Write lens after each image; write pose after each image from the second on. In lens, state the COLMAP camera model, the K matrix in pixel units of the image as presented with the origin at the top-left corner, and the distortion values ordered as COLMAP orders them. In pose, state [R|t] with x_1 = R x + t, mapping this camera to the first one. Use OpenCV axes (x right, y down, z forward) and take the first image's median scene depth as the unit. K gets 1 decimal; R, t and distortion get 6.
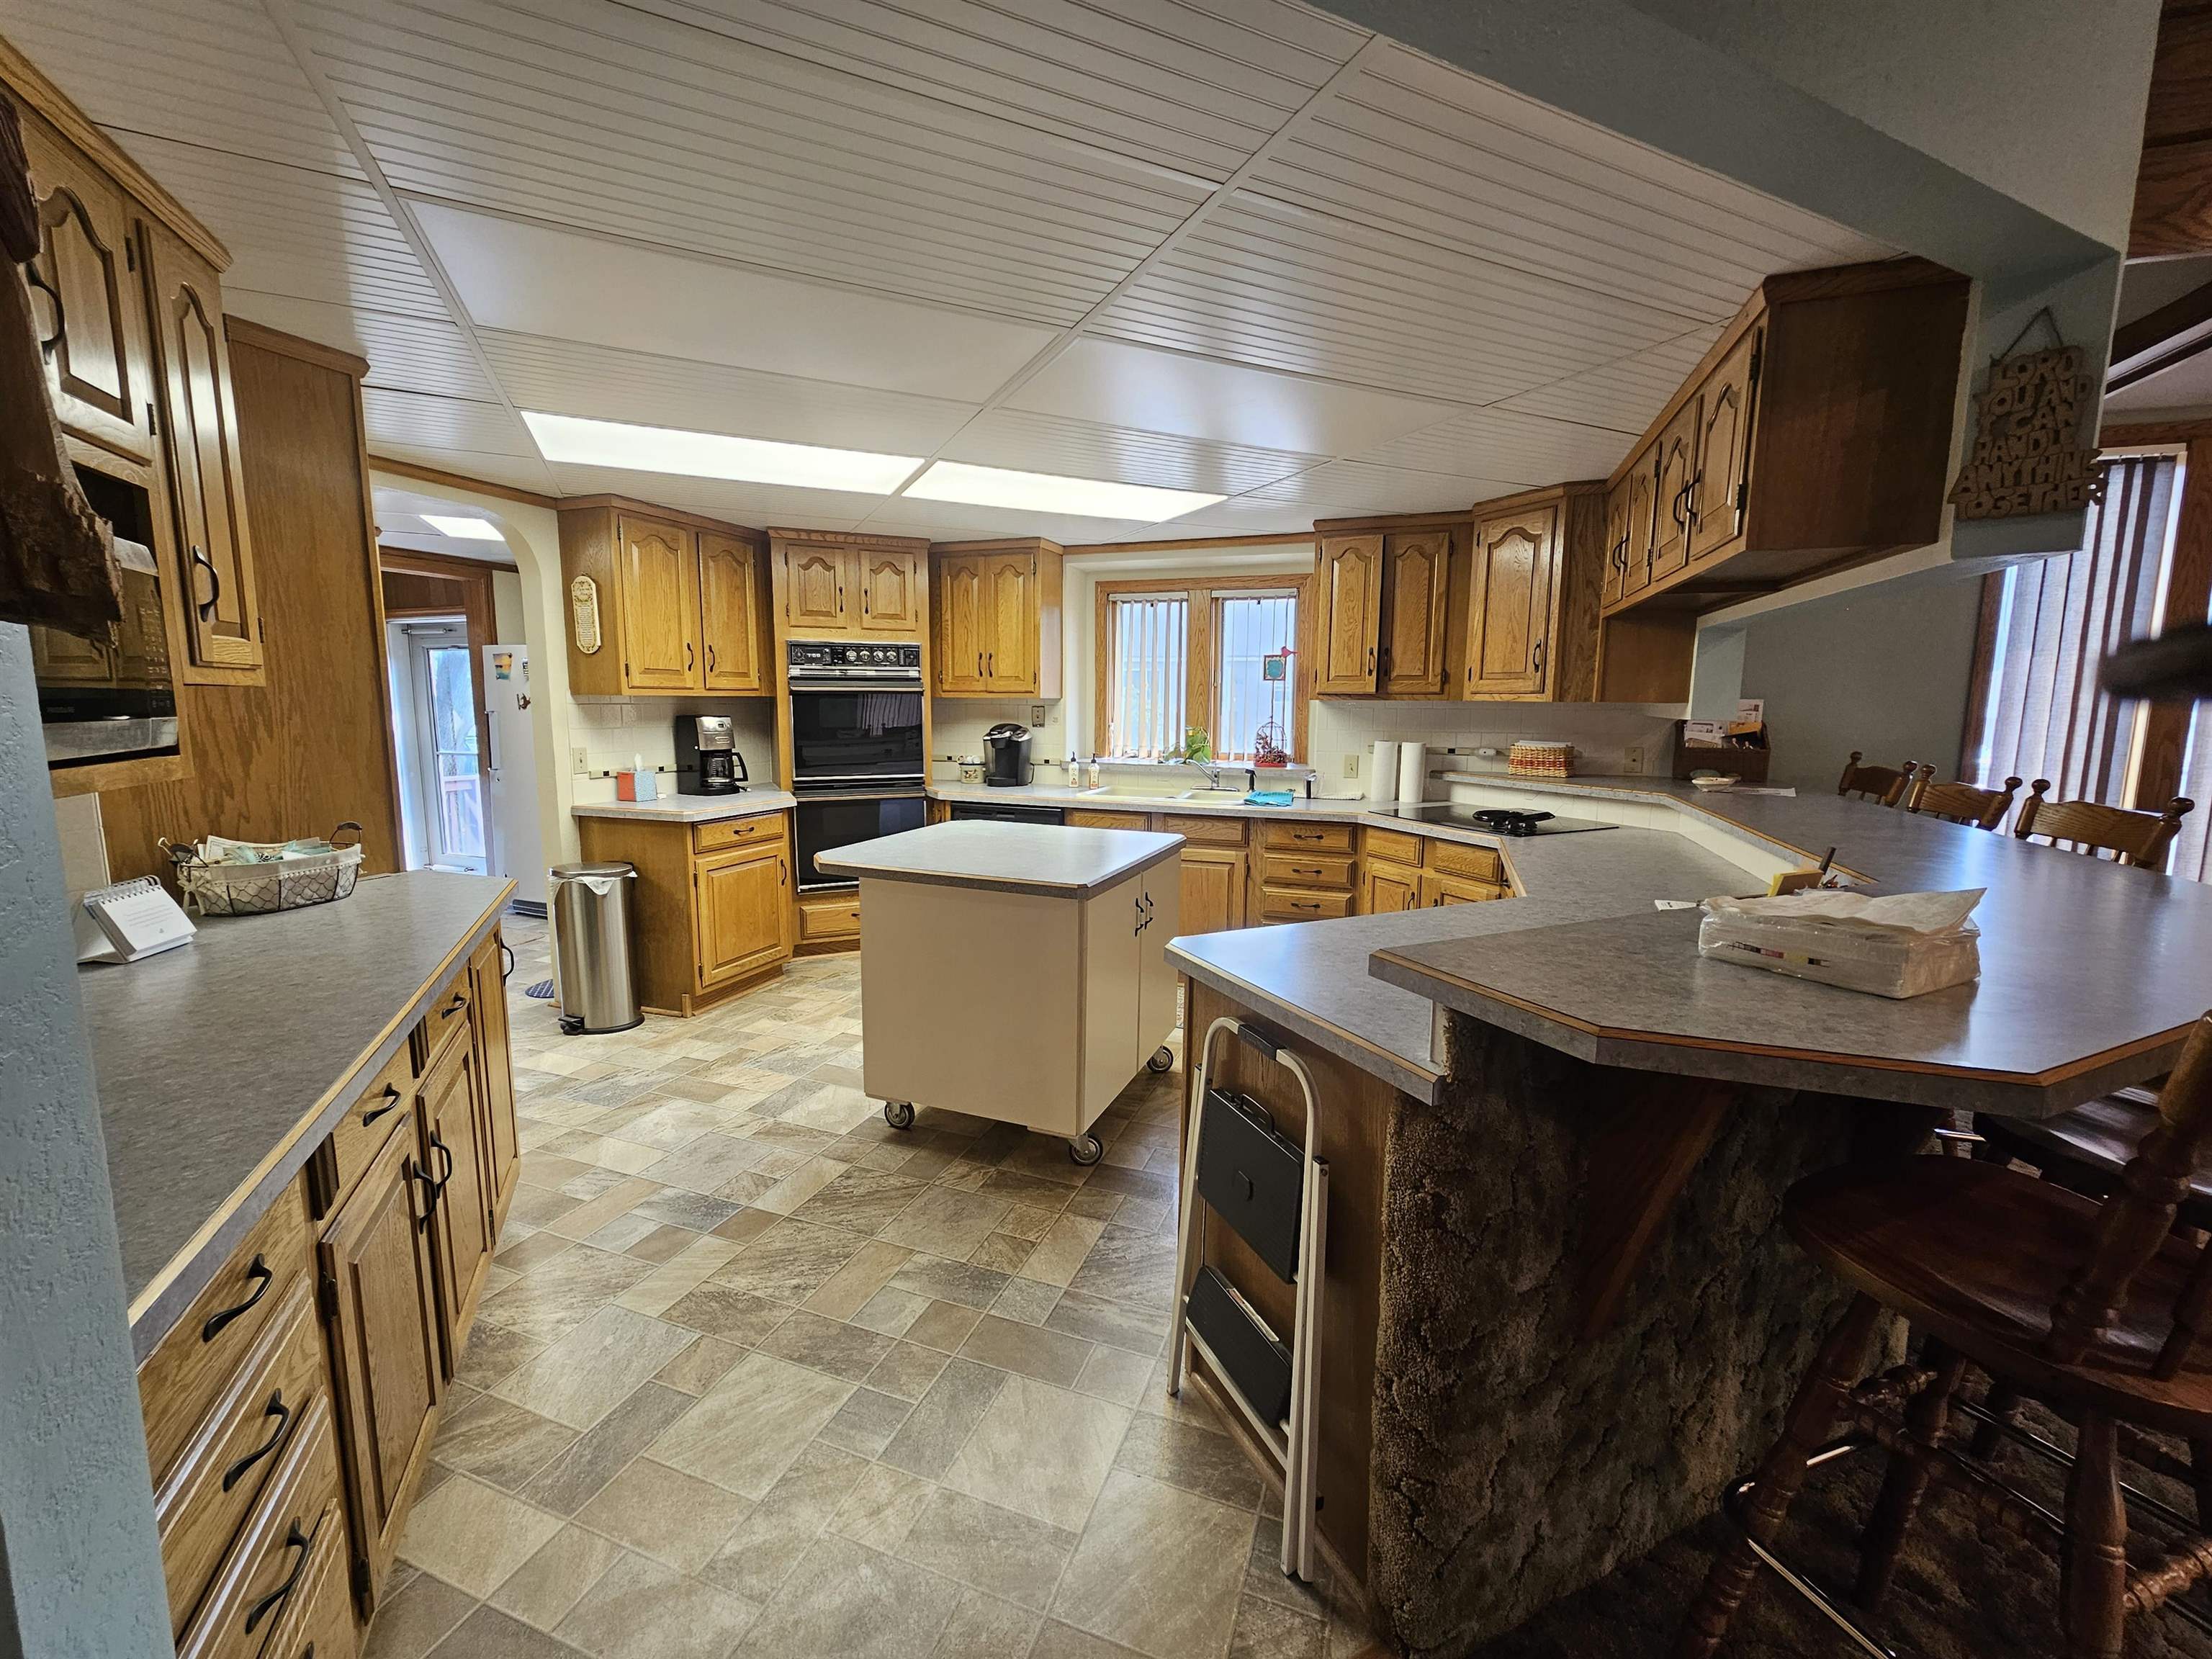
lens RADIAL K [[910.9, 0, 1109.0], [0, 910.9, 822.3], [0, 0, 1]] dist [-0.004083, 0.001660]
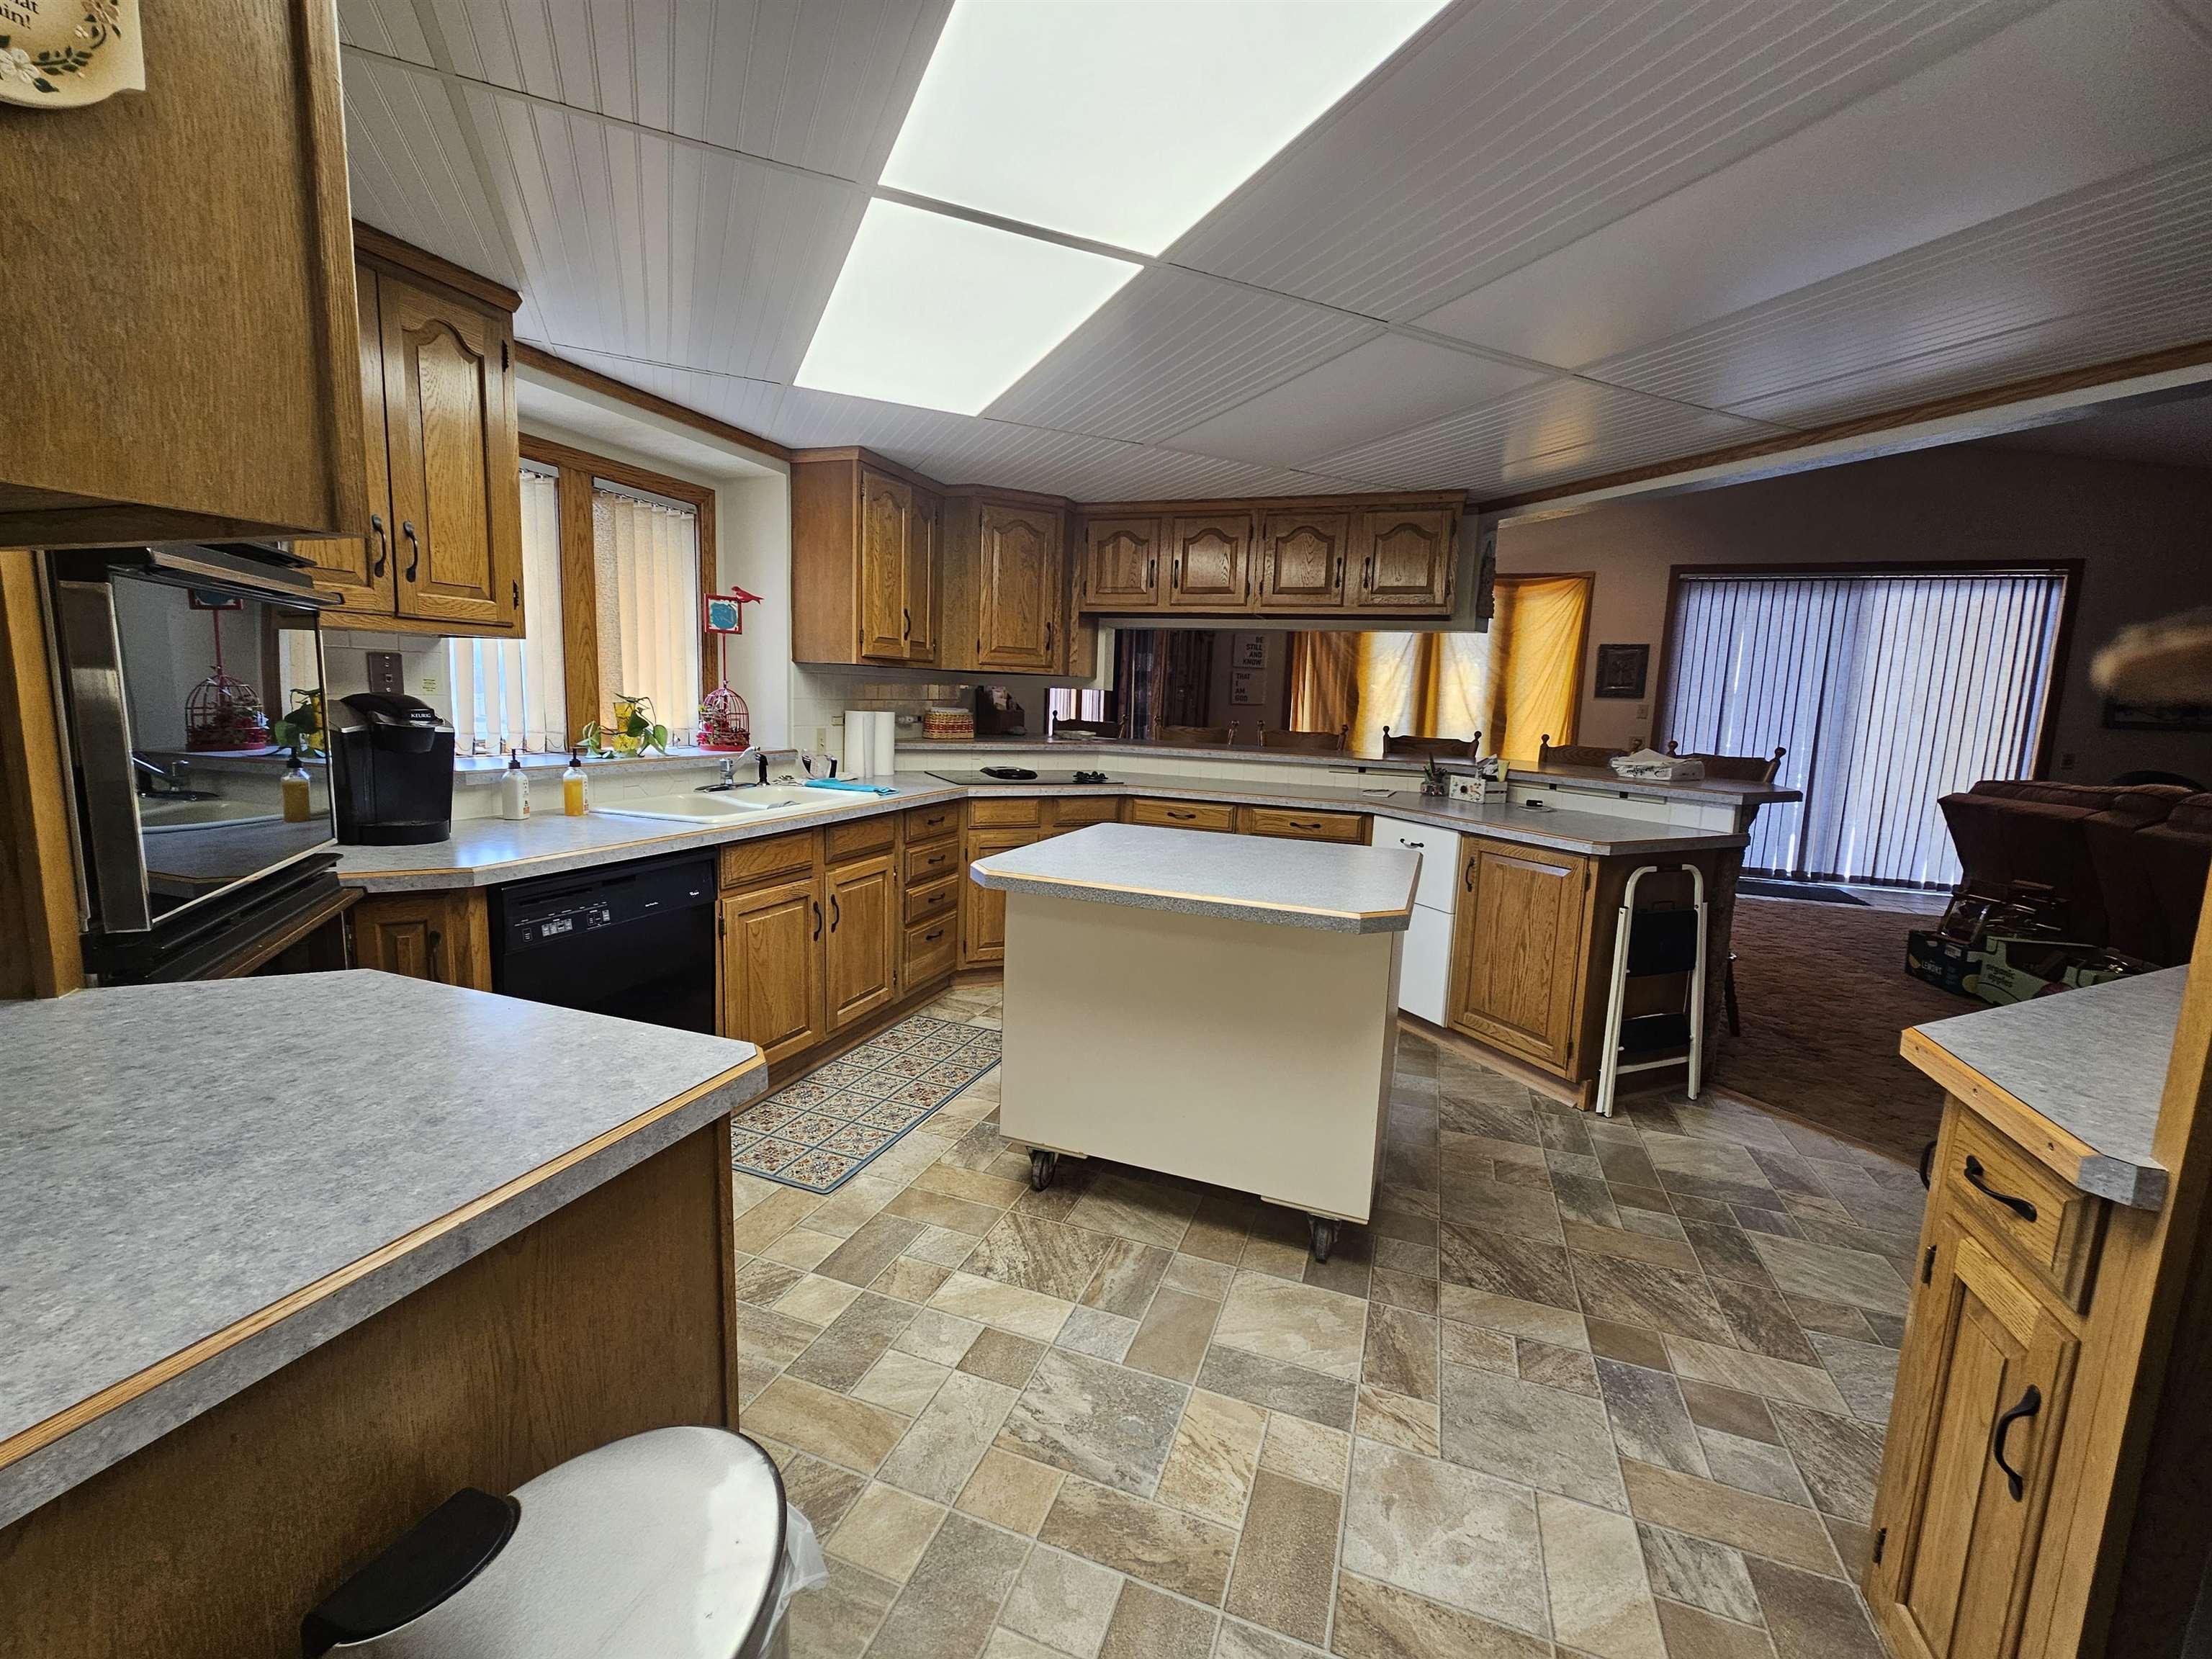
lens RADIAL K [[910.9, 0, 1095.5], [0, 910.9, 816.5], [0, 0, 1]] dist [-0.004083, 0.001660]
pose [[0.004569, -0.139922, 0.990152, -0.862233], [0.099136, 0.985348, 0.138785, -0.125440], [-0.995063, 0.097526, 0.018374, 1.080610]]
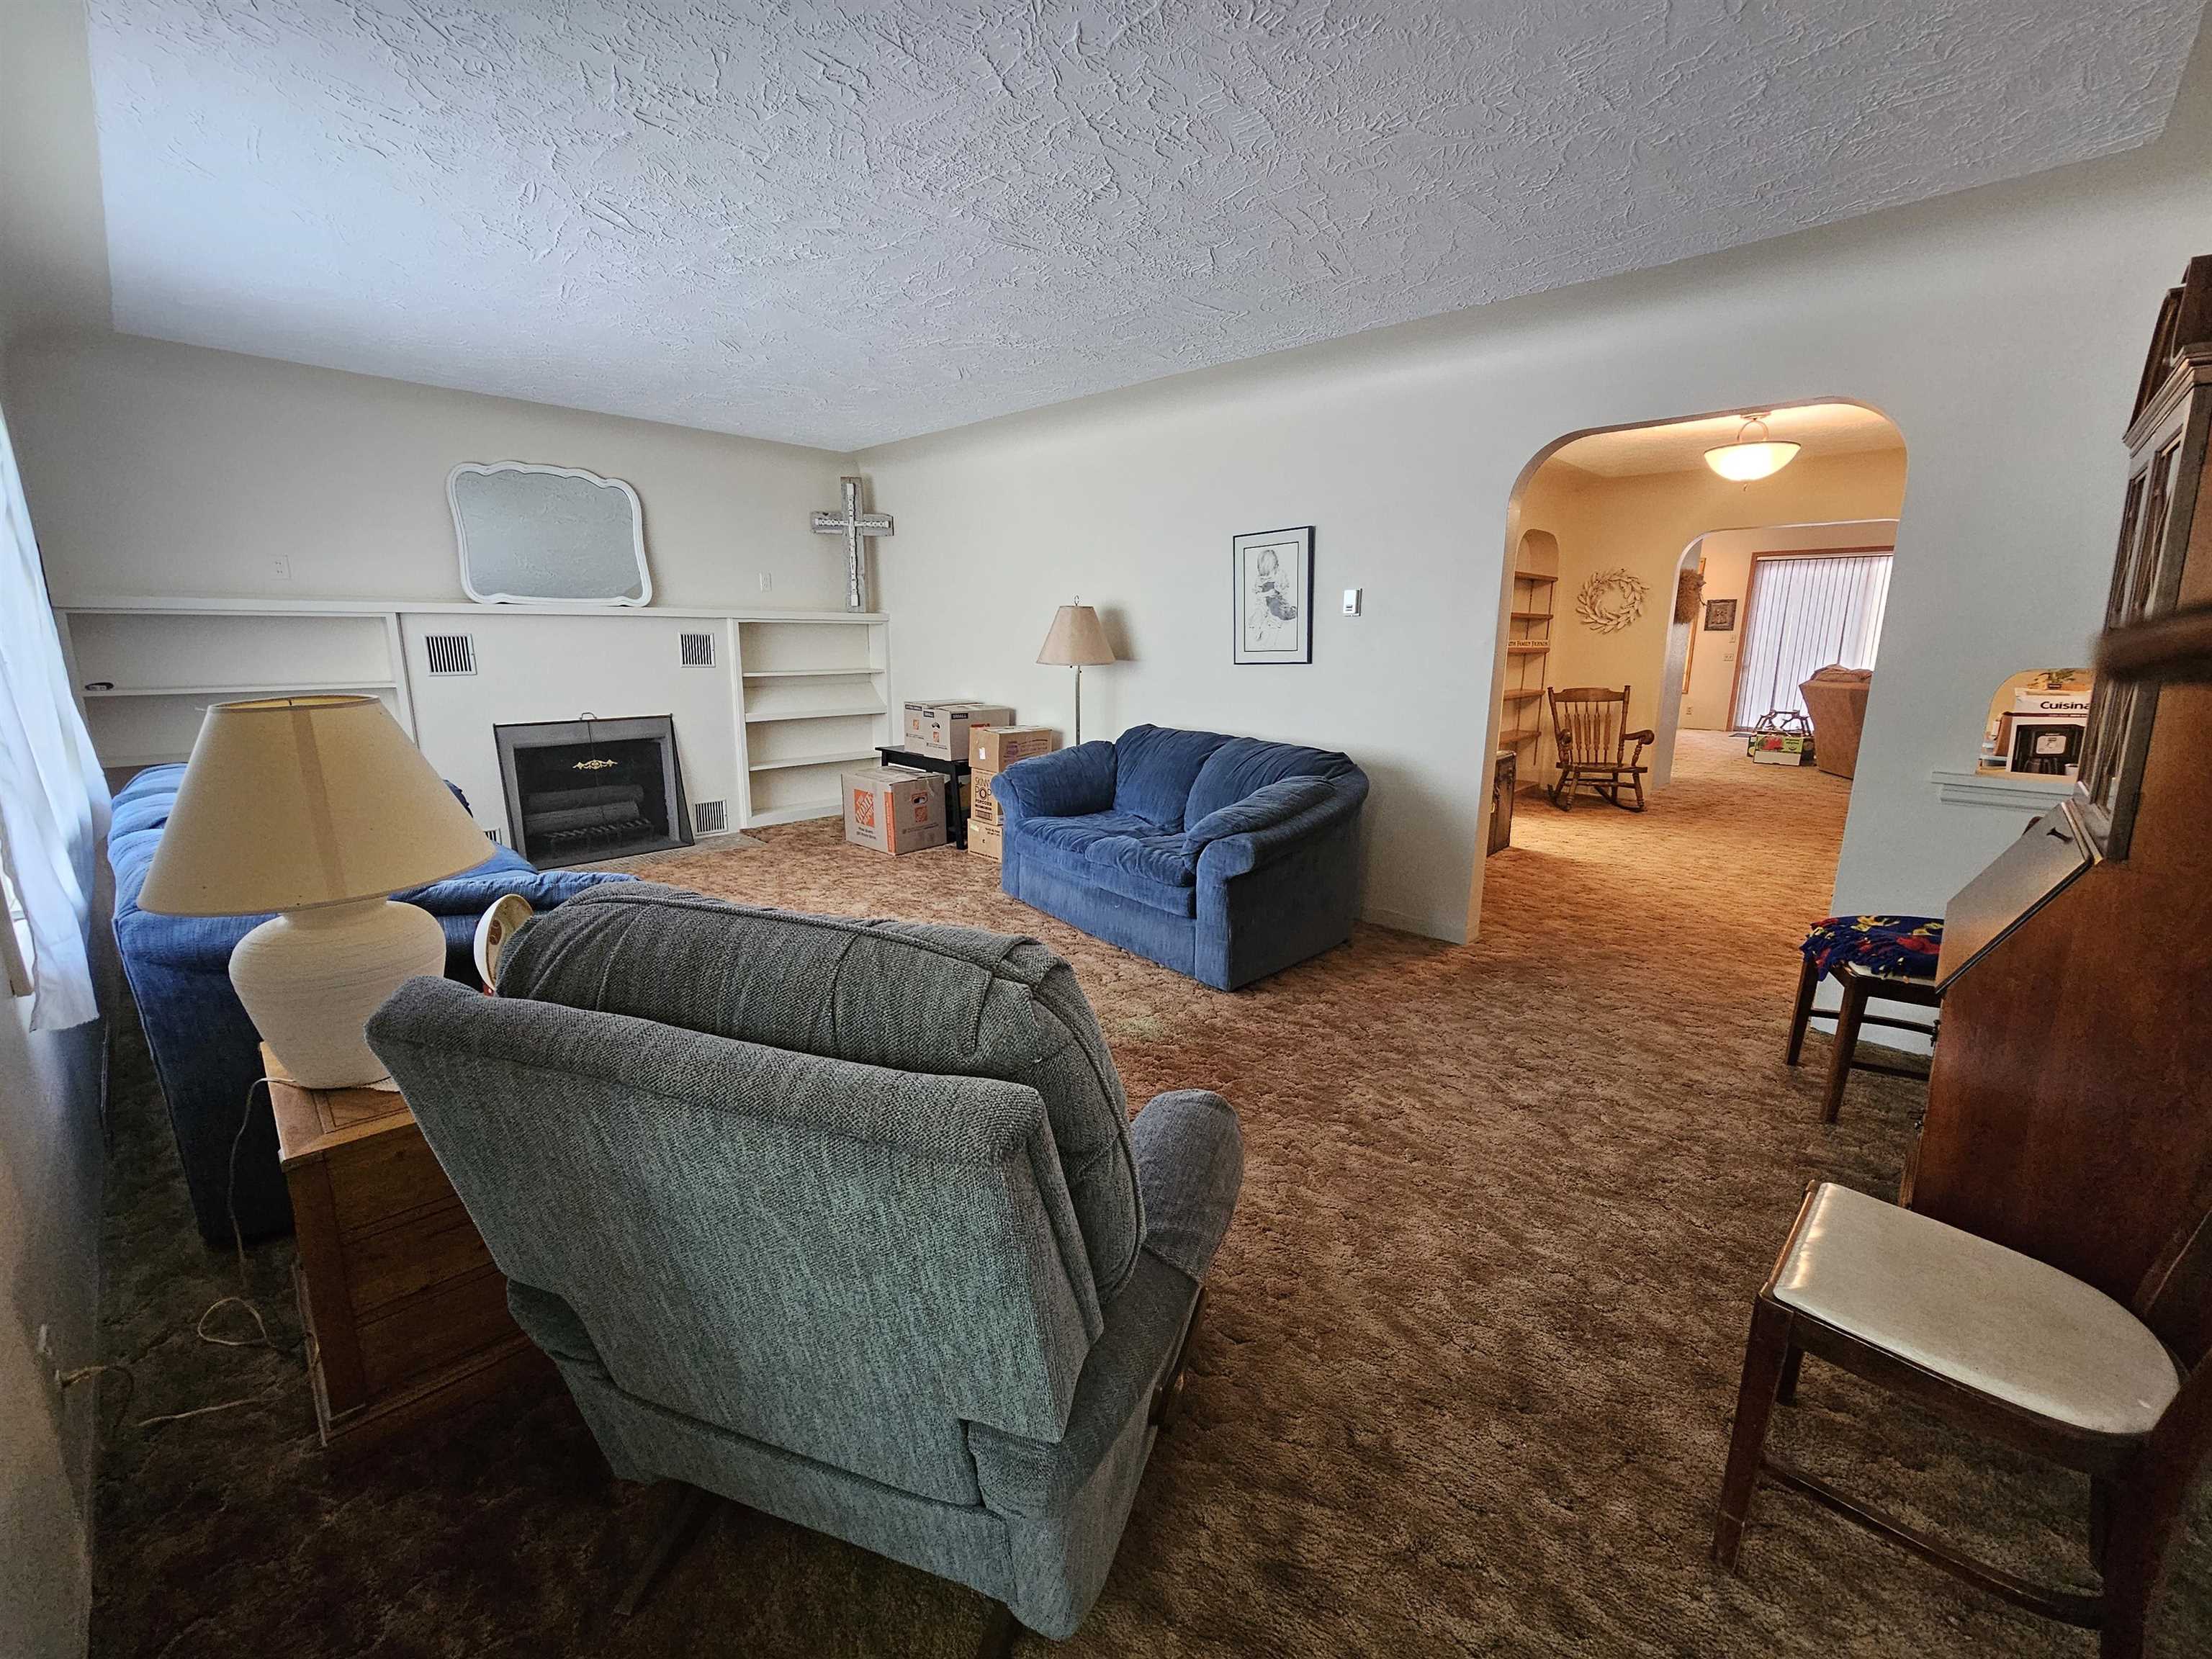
lens RADIAL K [[910.9, 0, 1098.2], [0, 910.9, 830.4], [0, 0, 1]] dist [-0.004083, 0.001660]
pose [[0.399303, -0.197595, 0.895273, -3.473451], [0.119331, 0.979393, 0.162938, -0.084905], [-0.909020, 0.041772, 0.414654, 0.598195]]
